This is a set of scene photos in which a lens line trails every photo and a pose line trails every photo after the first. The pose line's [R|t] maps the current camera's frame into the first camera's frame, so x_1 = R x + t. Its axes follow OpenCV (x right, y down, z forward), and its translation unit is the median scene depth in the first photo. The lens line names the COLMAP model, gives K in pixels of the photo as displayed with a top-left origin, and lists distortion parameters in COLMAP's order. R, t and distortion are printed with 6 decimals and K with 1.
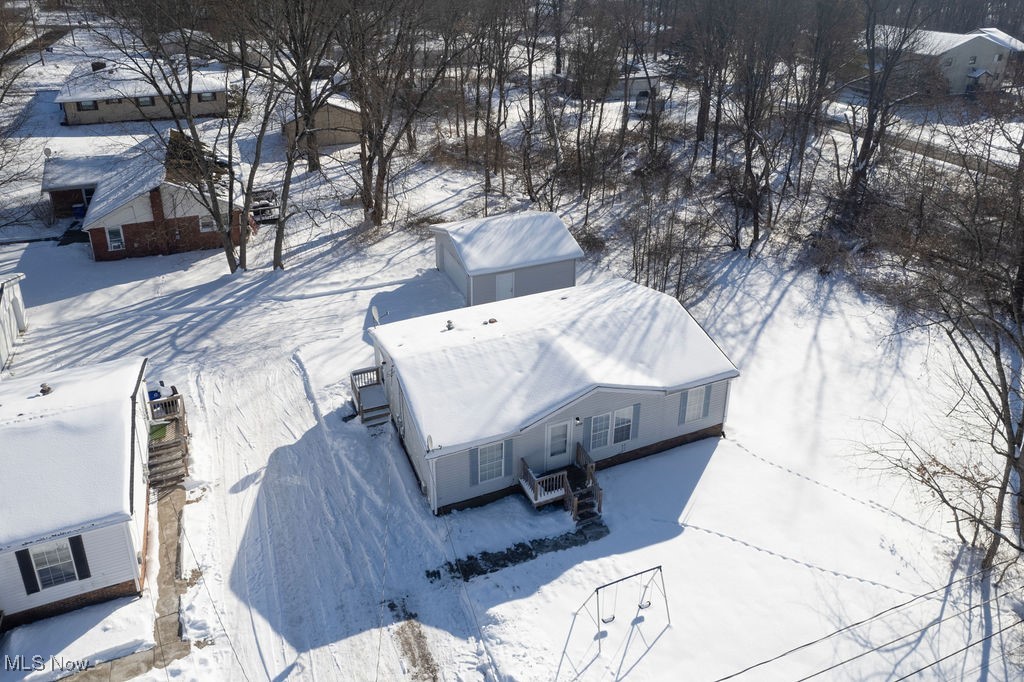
lens RADIAL K [[656.2, 0, 512.0], [0, 656.2, 341.0], [0, 0, 1]] dist [-0.069260, 0.065113]
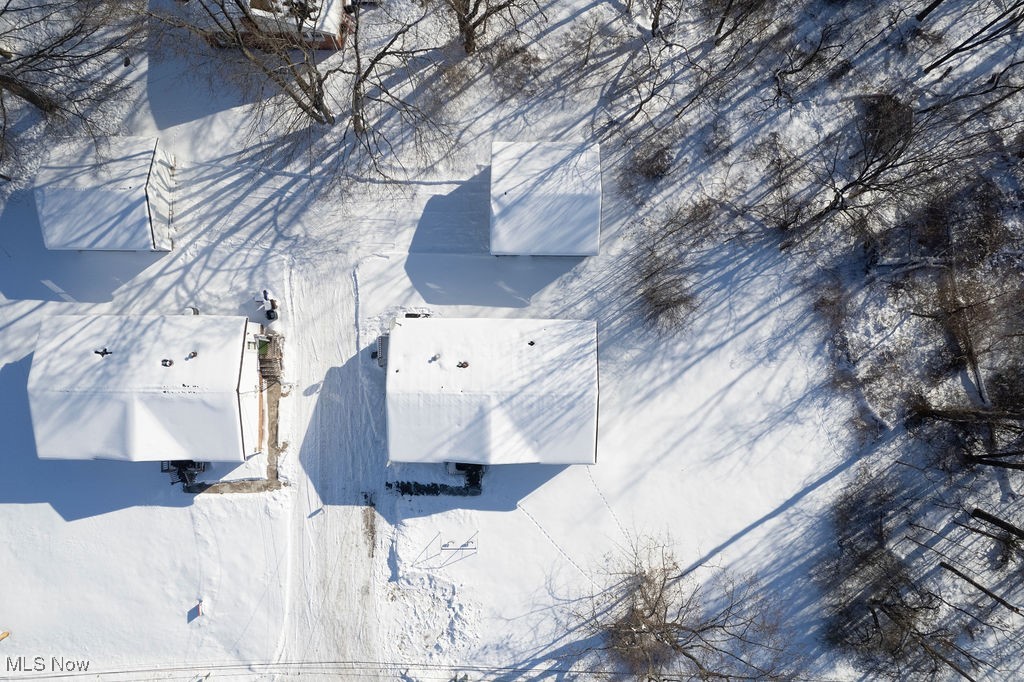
lens RADIAL K [[500.1, 0, 512.0], [0, 500.1, 341.0], [0, 0, 1]] dist [-0.040929, 0.024530]
pose [[0.915402, 0.402388, -0.011078, 0.051080], [-0.207819, 0.495983, 0.843097, -0.930528], [0.344747, -0.769470, 0.537647, 0.450938]]
